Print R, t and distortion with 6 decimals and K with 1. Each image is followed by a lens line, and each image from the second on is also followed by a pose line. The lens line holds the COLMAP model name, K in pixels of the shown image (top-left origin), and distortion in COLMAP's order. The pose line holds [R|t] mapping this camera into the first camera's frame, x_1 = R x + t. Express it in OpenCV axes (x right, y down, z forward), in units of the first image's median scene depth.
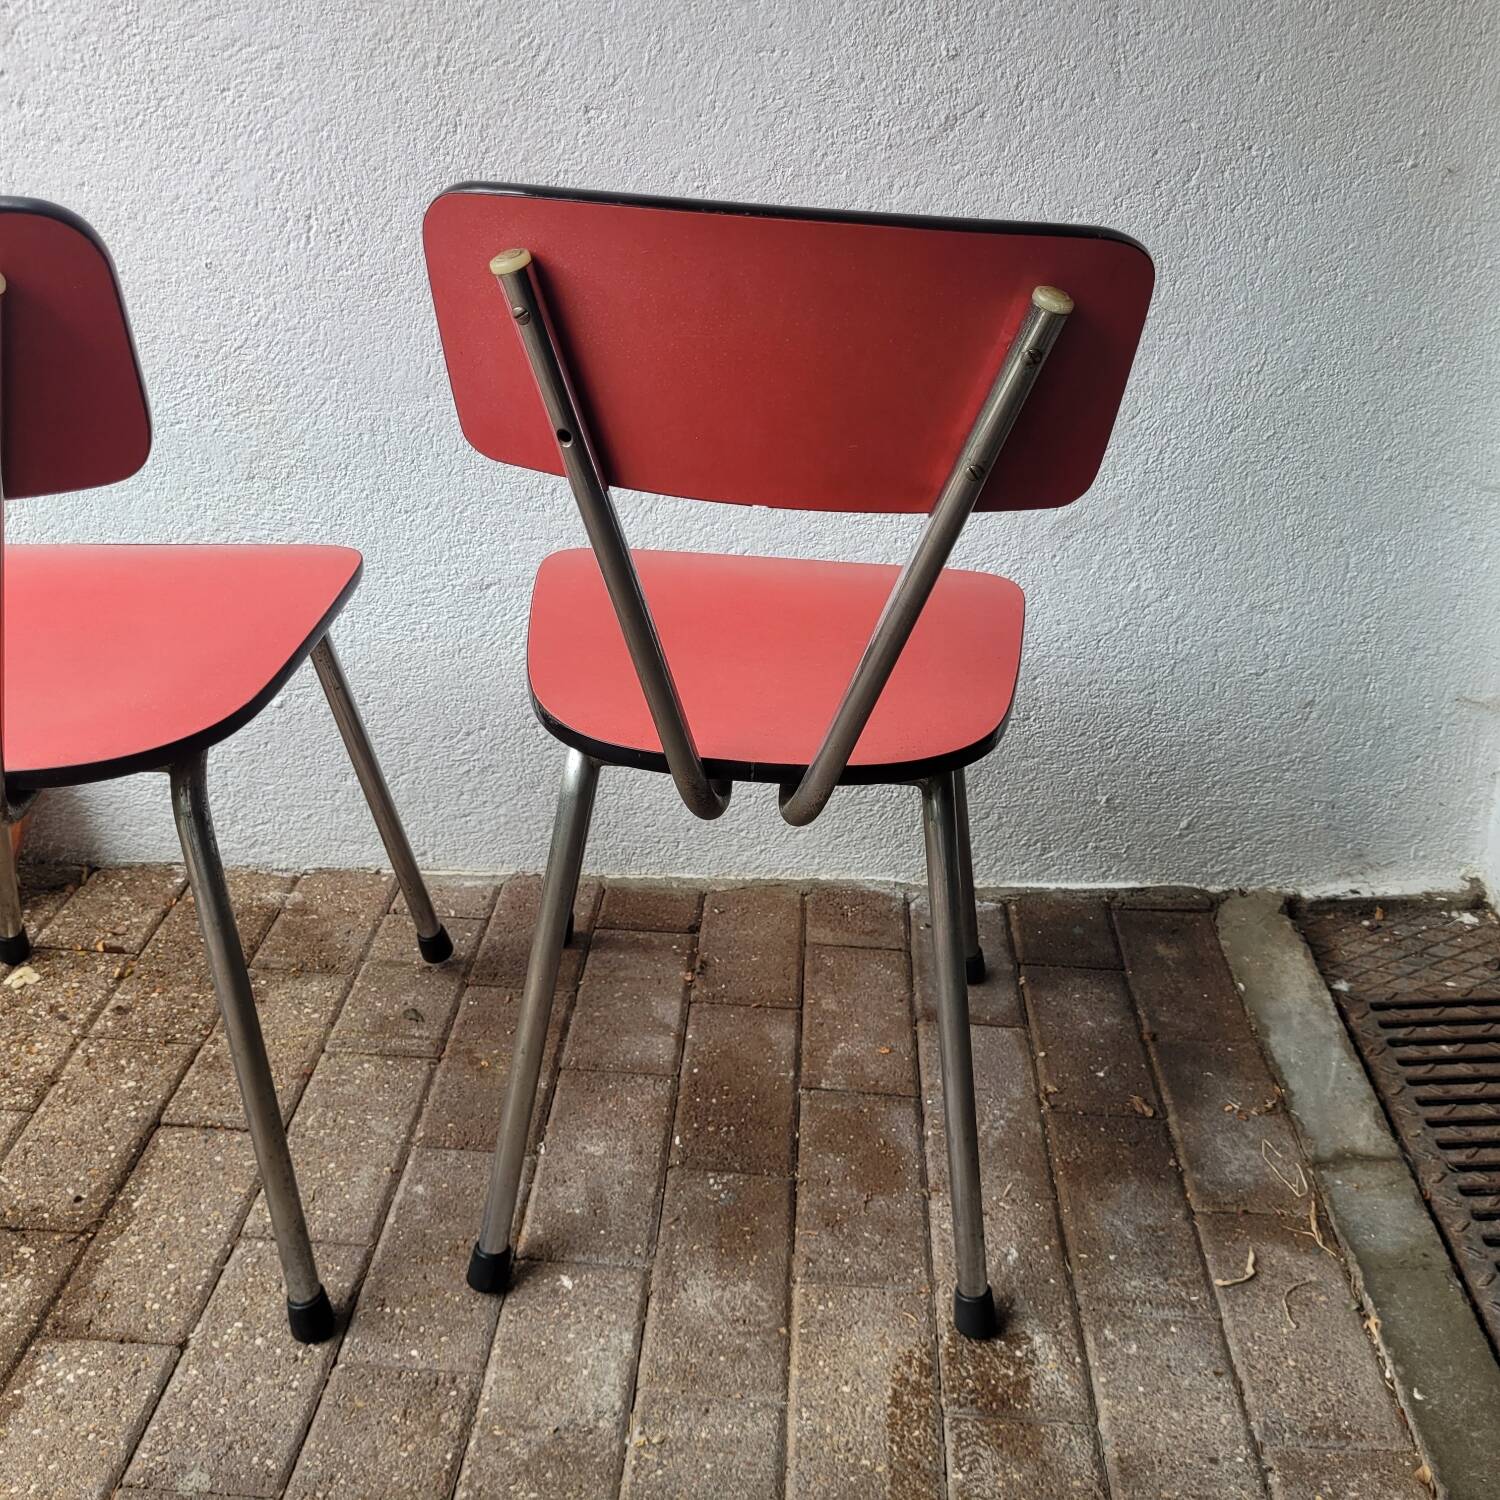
lens RADIAL K [[1522.3, 0, 740.5], [0, 1522.3, 745.6], [0, 0, 1]] dist [0.019357, 0.000000]
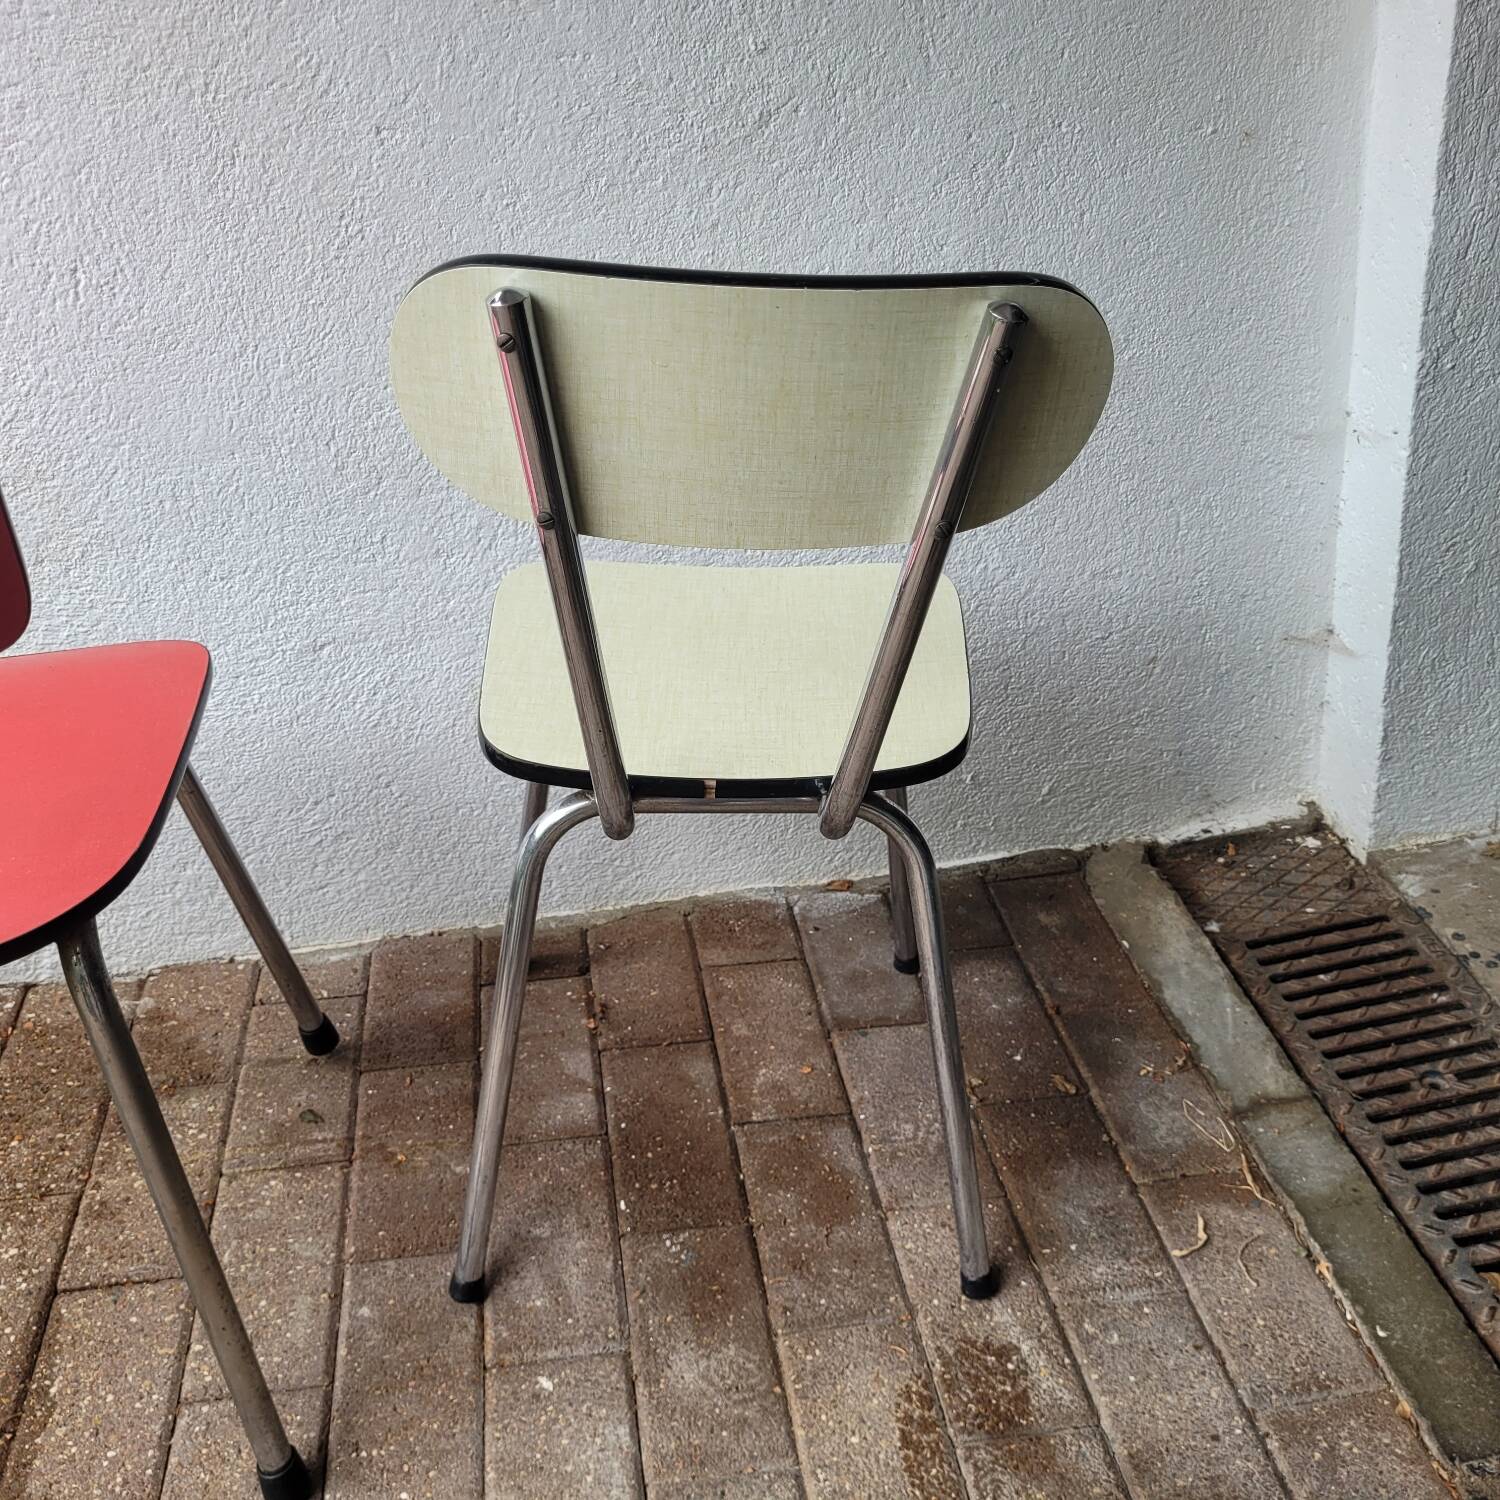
lens RADIAL K [[1522.3, 0, 737.1], [0, 1522.3, 751.1], [0, 0, 1]] dist [0.019357, 0.000000]
pose [[0.977728, -0.133240, 0.162159, -0.087484], [0.125827, 0.990515, 0.055207, -0.069225], [-0.167977, -0.033573, 0.985219, 0.044049]]
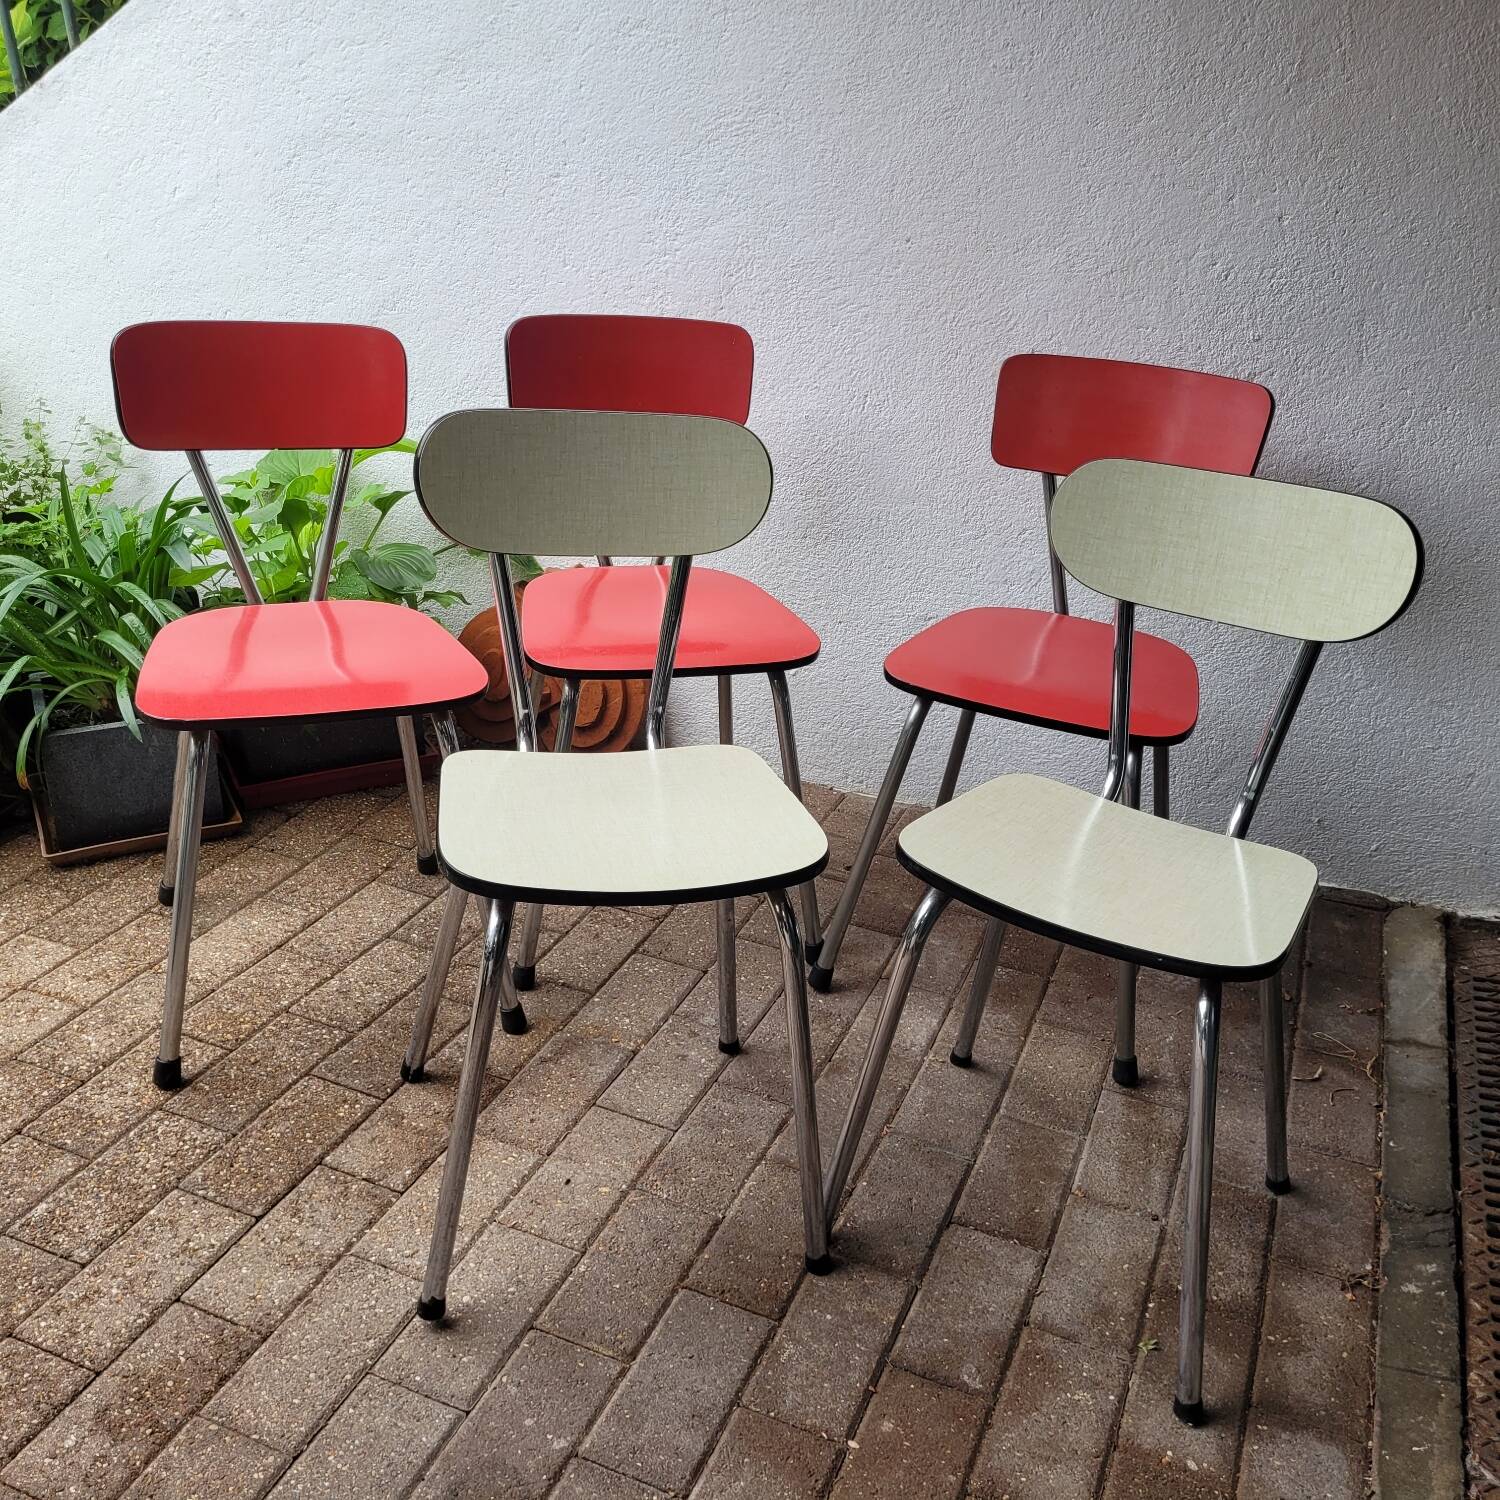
lens RADIAL K [[1522.3, 0, 741.0], [0, 1522.3, 730.9], [0, 0, 1]] dist [0.019357, 0.000000]
pose [[0.947683, 0.154412, -0.279381, 0.134565], [-0.178572, 0.981905, -0.063037, 0.174548], [0.264592, 0.109629, 0.958109, -0.696186]]
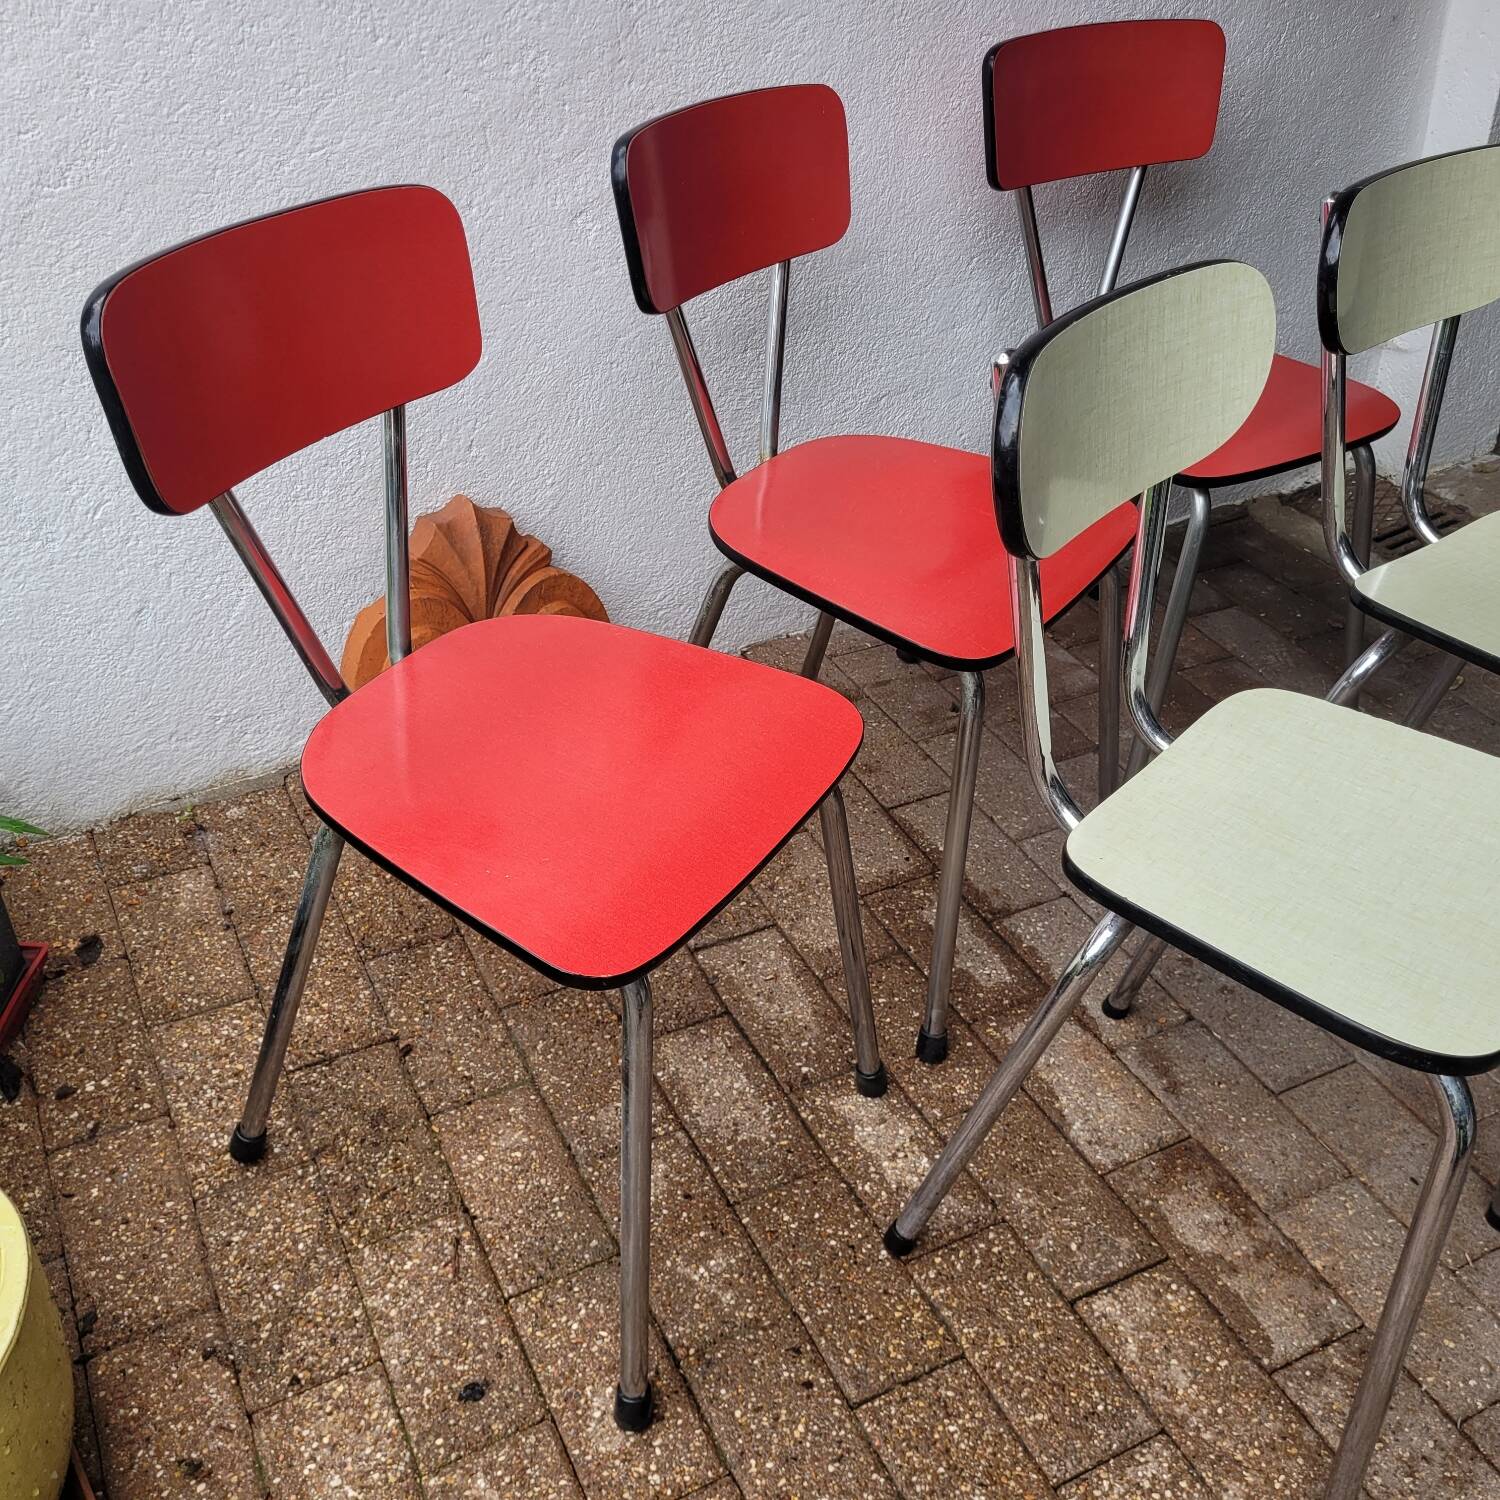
lens RADIAL K [[1522.3, 0, 719.0], [0, 1522.3, 746.3], [0, 0, 1]] dist [0.019357, 0.000000]
pose [[0.860514, -0.297357, 0.413636, -1.071747], [0.230590, 0.951379, 0.204221, -0.135797], [-0.454251, -0.080354, 0.887242, -0.191307]]
